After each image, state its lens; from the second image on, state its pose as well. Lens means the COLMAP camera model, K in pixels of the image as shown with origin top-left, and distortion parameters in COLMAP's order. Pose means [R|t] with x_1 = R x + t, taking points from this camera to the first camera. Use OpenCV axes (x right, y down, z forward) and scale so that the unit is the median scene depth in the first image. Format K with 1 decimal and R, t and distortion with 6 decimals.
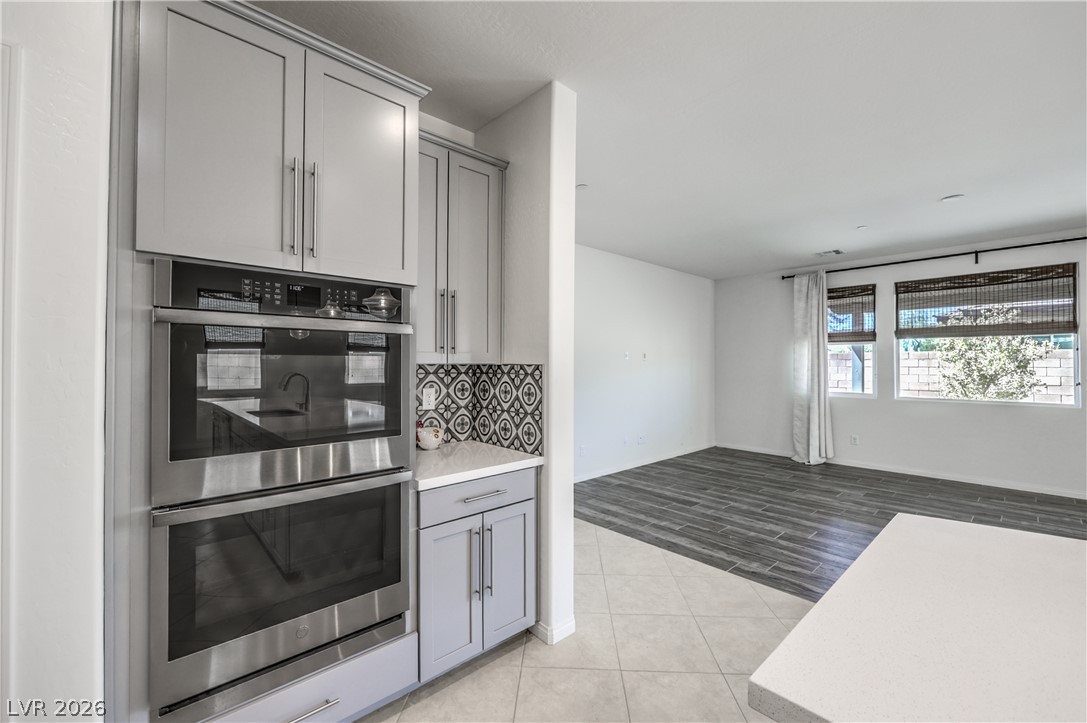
lens RADIAL K [[440.8, 0, 544.2], [0, 440.8, 358.4], [0, 0, 1]] dist [-0.001267, 0.000024]
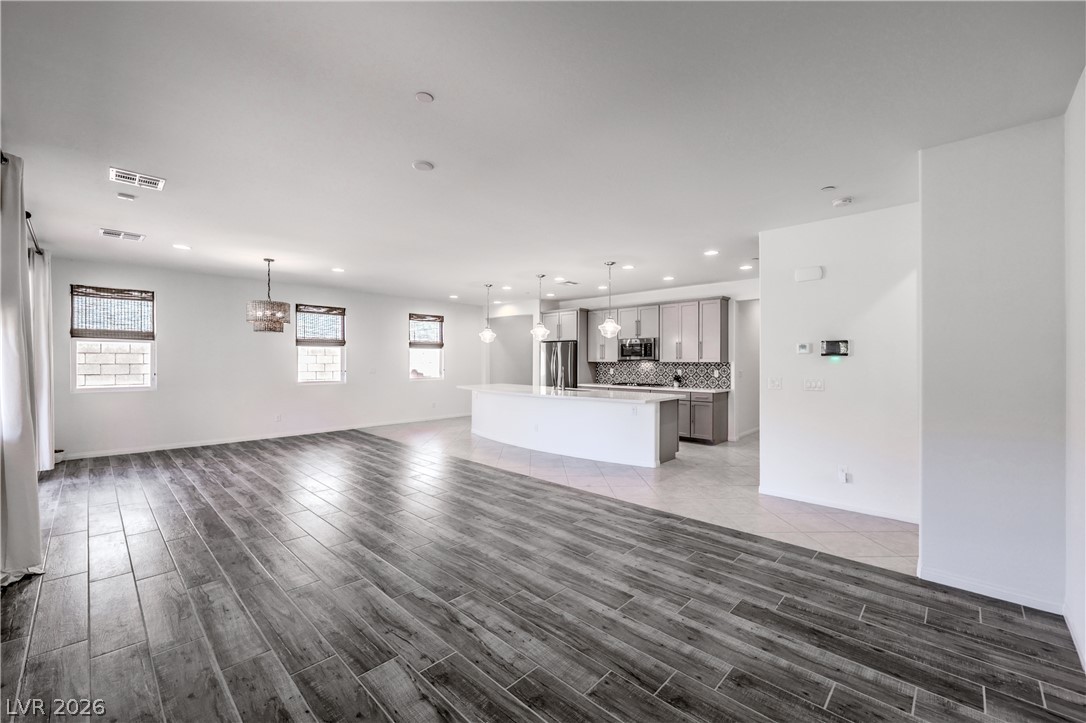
lens RADIAL K [[432.6, 0, 547.5], [0, 432.6, 370.0], [0, 0, 1]] dist [-0.001441, -0.000126]
pose [[-0.997088, -0.000093, -0.076256, 0.681233], [-0.001020, 0.999926, 0.012115, 0.011494], [0.076250, 0.012158, -0.997015, 1.651322]]
